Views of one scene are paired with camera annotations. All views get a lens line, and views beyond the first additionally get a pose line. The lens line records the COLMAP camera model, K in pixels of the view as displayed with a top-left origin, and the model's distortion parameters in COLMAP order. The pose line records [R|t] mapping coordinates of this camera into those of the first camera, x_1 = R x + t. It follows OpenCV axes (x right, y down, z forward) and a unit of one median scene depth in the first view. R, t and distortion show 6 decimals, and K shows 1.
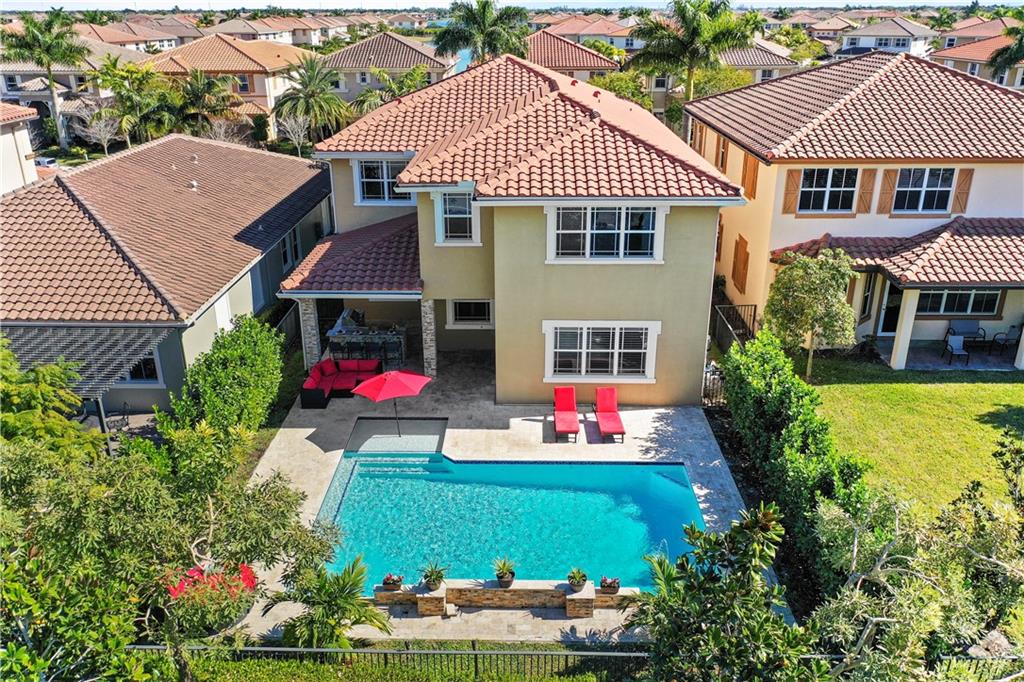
lens RADIAL K [[818.6, 0, 512.0], [0, 818.6, 341.0], [0, 0, 1]] dist [-0.002876, 0.003462]
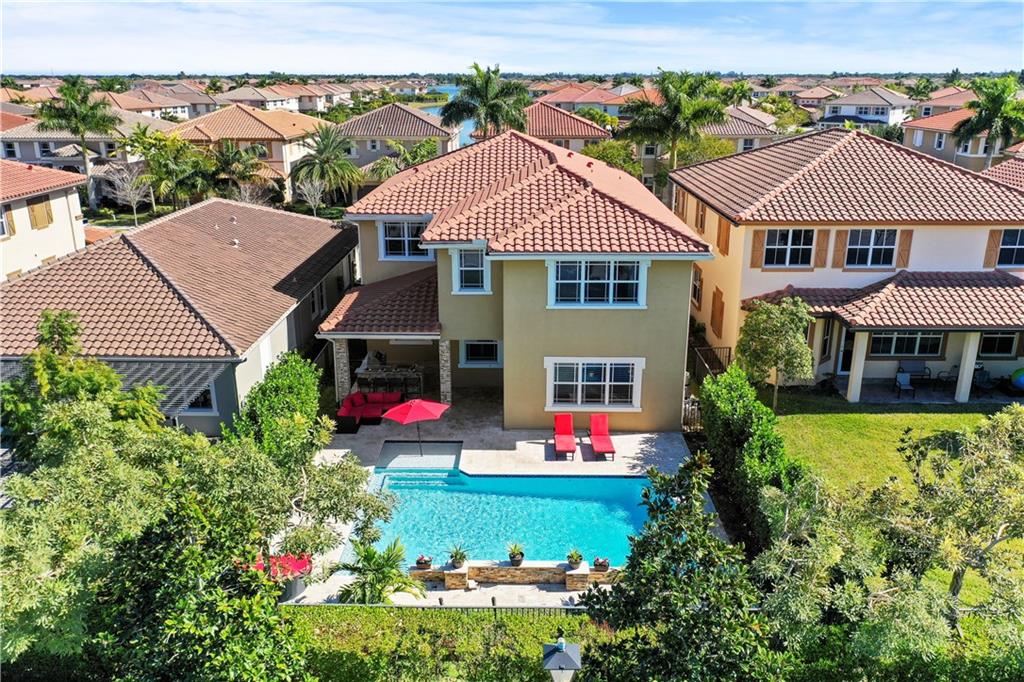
lens RADIAL K [[818.6, 0, 512.0], [0, 818.6, 341.0], [0, 0, 1]] dist [-0.002876, 0.003462]
pose [[0.999989, 0.001256, 0.004438, -0.012437], [-0.000937, 0.997461, -0.071212, 0.031528], [-0.004516, 0.071207, 0.997451, -0.151083]]
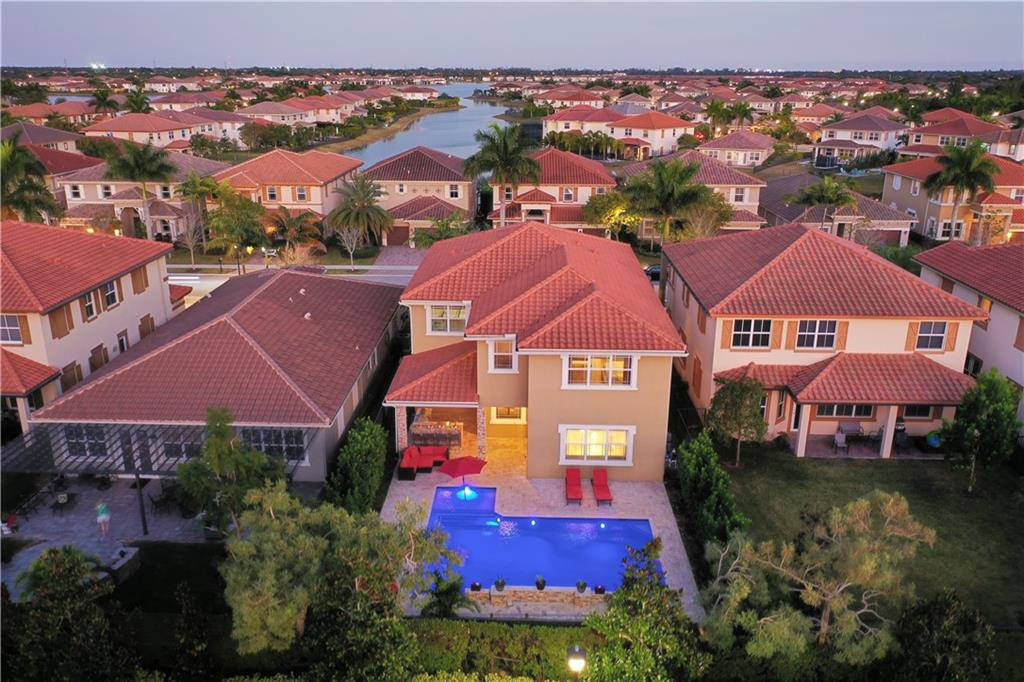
lens RADIAL K [[818.6, 0, 512.0], [0, 818.6, 341.0], [0, 0, 1]] dist [-0.002876, 0.003462]
pose [[0.999939, 0.010842, -0.002071, -0.043783], [-0.010953, 0.997877, -0.064202, -0.073315], [0.001371, 0.064221, 0.997935, -0.484086]]
